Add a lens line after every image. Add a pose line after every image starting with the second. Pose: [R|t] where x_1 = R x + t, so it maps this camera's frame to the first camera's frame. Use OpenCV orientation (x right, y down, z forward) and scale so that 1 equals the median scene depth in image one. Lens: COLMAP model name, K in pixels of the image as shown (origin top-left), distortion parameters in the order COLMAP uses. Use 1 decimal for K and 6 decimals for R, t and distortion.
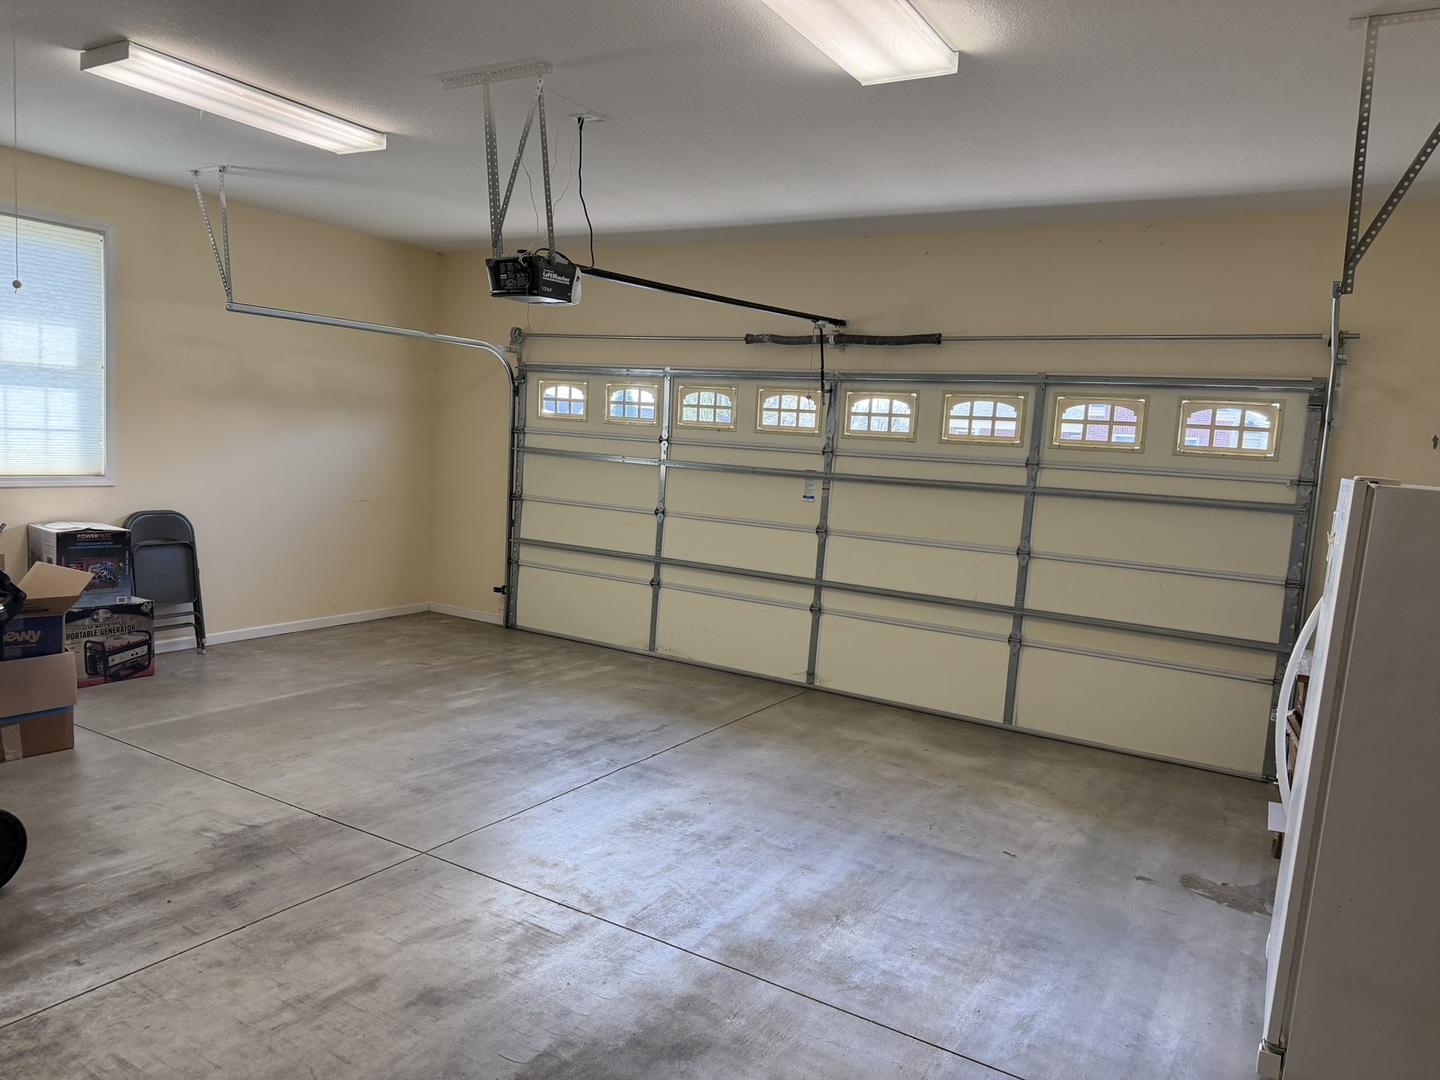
lens RADIAL K [[1002.8, 0, 724.1], [0, 1002.8, 540.0], [0, 0, 1]] dist [0.040070, -0.050312]
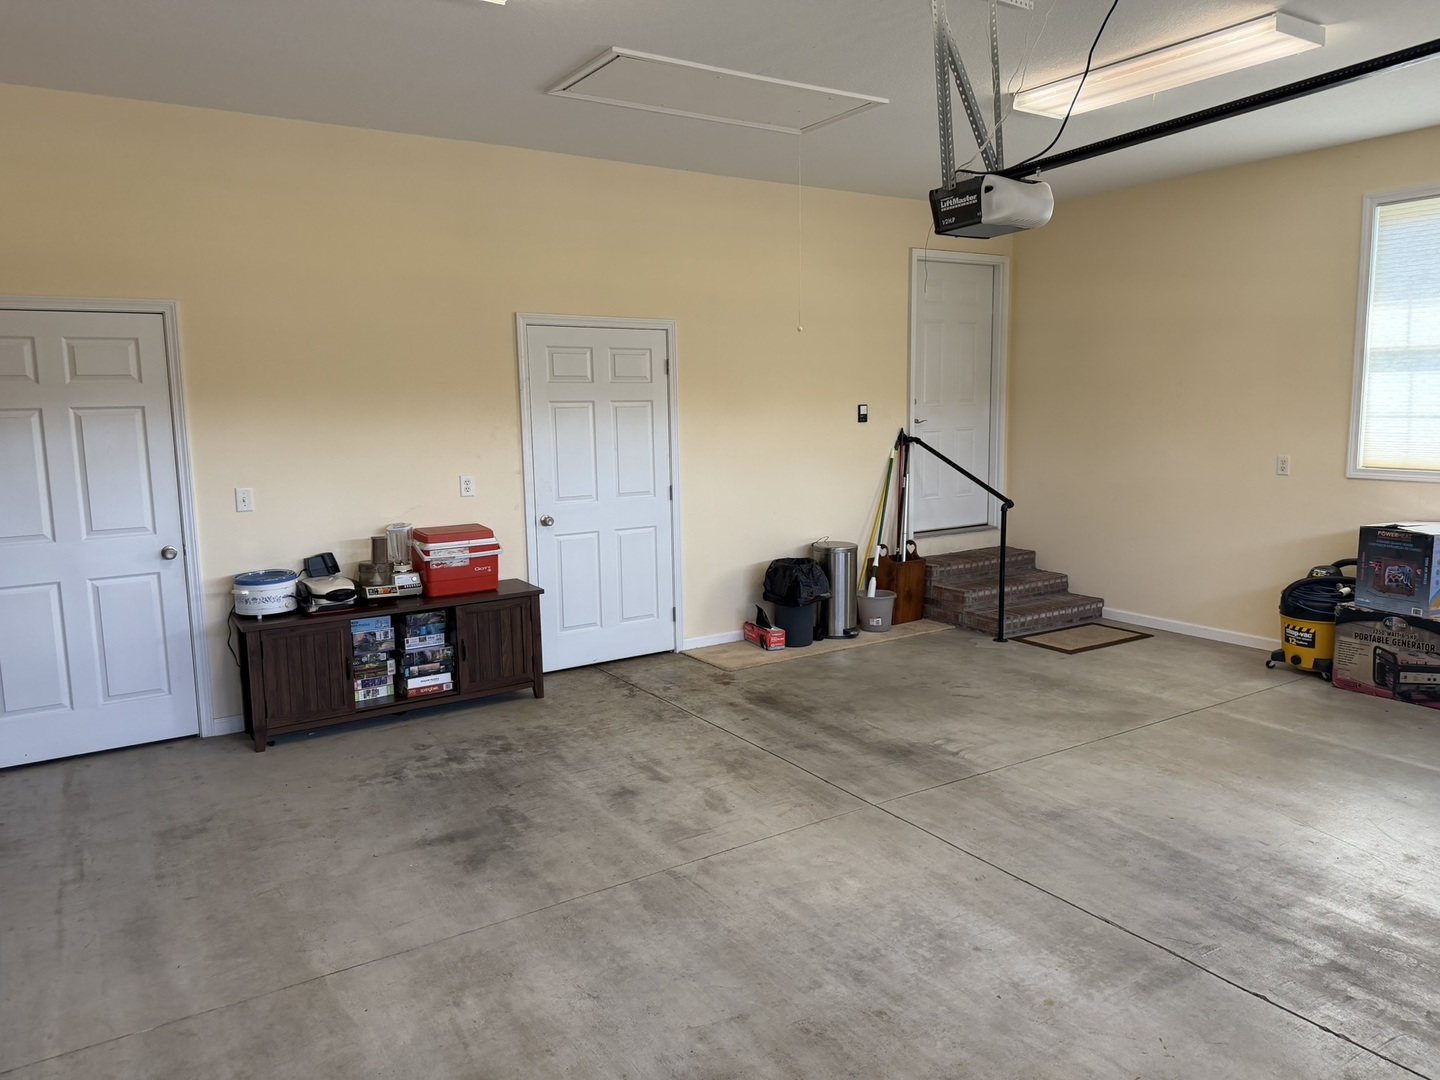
lens RADIAL K [[1002.8, 0, 724.1], [0, 1002.8, 540.0], [0, 0, 1]] dist [0.040070, -0.050312]
pose [[-0.440006, 0.070959, -0.895187, 0.607024], [-0.105164, 0.985942, 0.129844, -0.071571], [0.891816, 0.151273, -0.426358, 1.118577]]
